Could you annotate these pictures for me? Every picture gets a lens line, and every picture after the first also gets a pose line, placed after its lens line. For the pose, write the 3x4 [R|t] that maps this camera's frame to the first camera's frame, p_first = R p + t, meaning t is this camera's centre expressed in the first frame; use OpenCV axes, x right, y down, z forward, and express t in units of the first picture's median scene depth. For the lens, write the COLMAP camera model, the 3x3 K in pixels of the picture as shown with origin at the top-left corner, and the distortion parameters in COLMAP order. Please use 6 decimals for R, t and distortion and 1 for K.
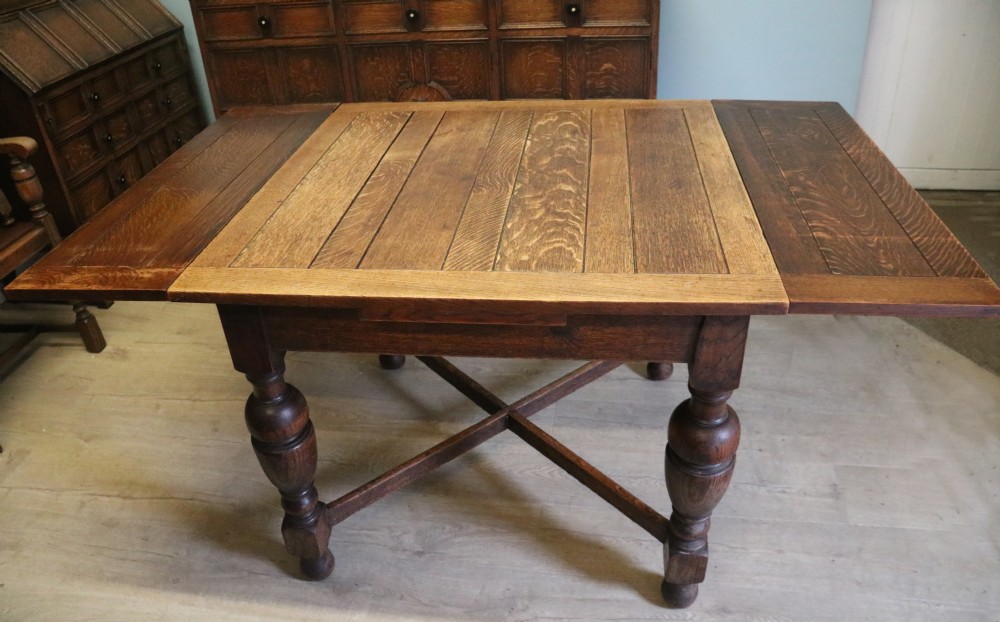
lens RADIAL K [[725.6, 0, 500.0], [0, 725.6, 311.0], [0, 0, 1]] dist [-0.148918, 0.000011]
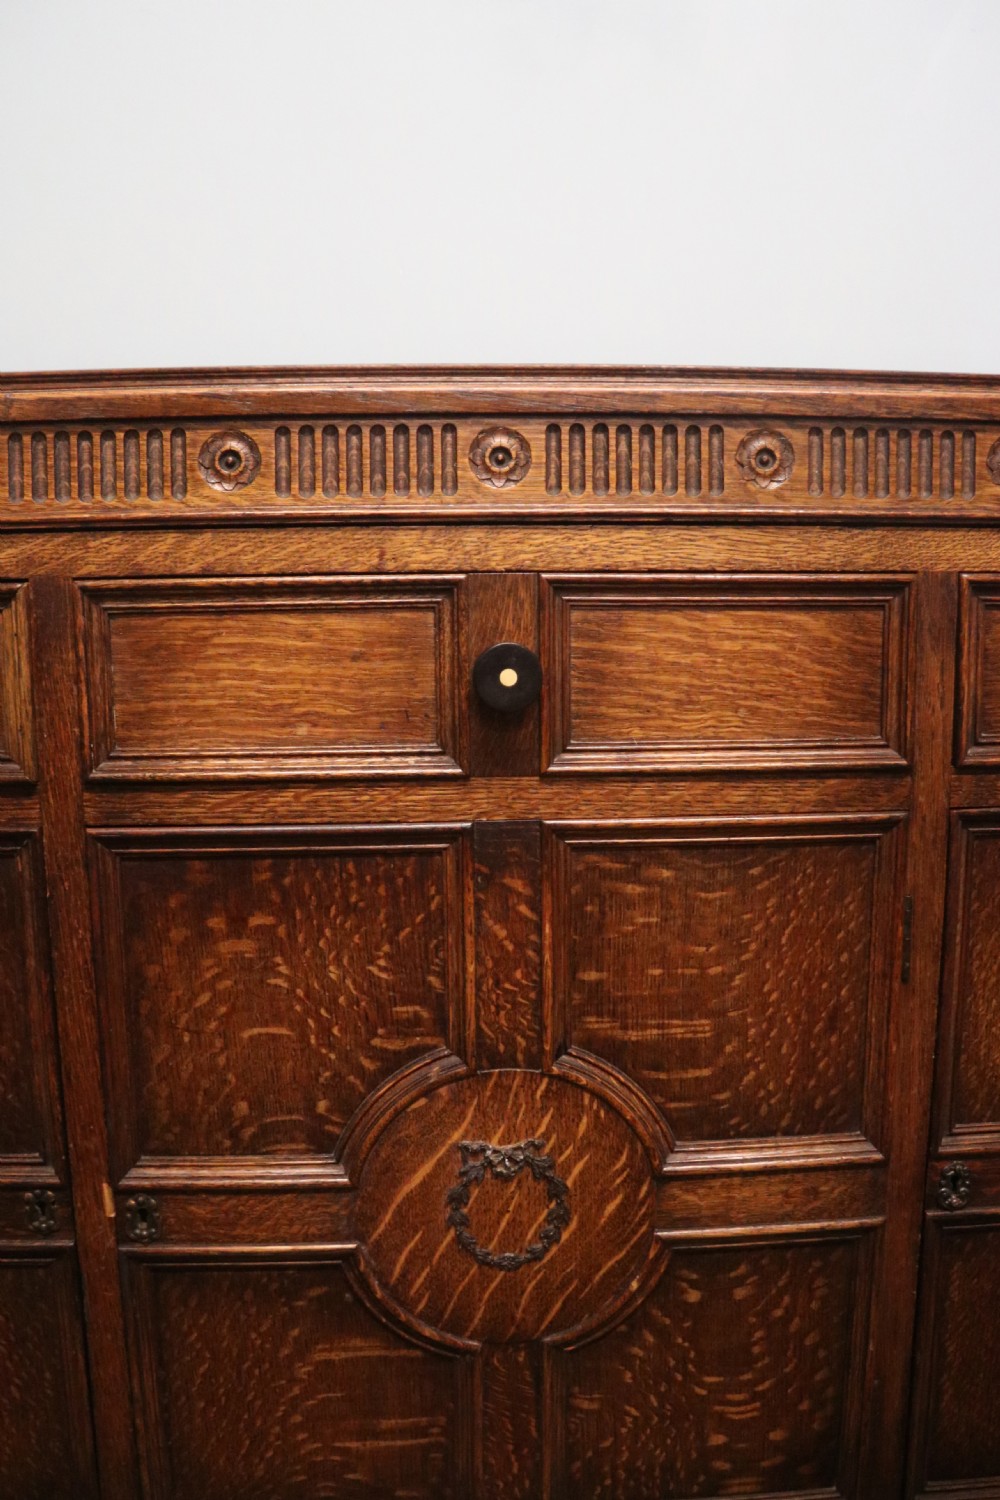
lens RADIAL K [[1137.5, 0, 500.0], [0, 1137.5, 750.0], [0, 0, 1]] dist [-0.165685, 0.095841]
pose [[0.984285, 0.017705, 0.175695, -0.169268], [0.064067, 0.891364, -0.448739, -0.271078], [-0.164553, 0.452943, 0.876222, 0.742533]]
